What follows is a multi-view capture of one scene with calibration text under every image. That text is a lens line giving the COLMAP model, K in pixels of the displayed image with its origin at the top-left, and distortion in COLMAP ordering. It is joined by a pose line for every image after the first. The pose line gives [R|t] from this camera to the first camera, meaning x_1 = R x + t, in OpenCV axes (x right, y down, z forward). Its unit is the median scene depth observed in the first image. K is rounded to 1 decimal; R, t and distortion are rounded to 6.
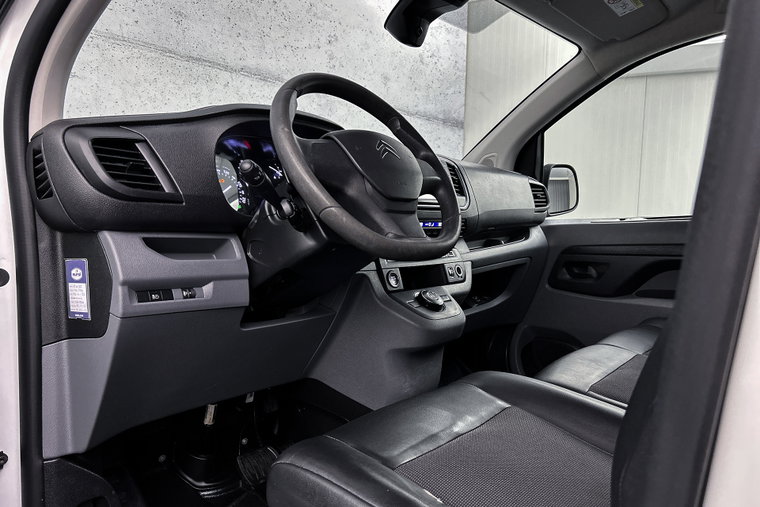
lens RADIAL K [[566.0, 0, 380.0], [0, 566.0, 253.5], [0, 0, 1]] dist [-0.002473, -0.007944]
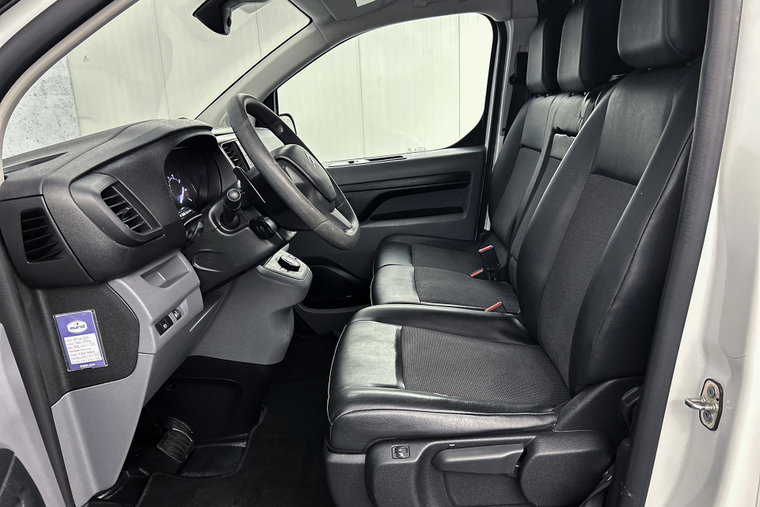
lens RADIAL K [[566.0, 0, 380.0], [0, 566.0, 253.5], [0, 0, 1]] dist [-0.002473, -0.007944]
pose [[0.783109, -0.212405, 0.584486, -0.662307], [0.120239, 0.973843, 0.192800, -0.212687], [-0.610150, -0.080705, 0.788165, -0.093189]]
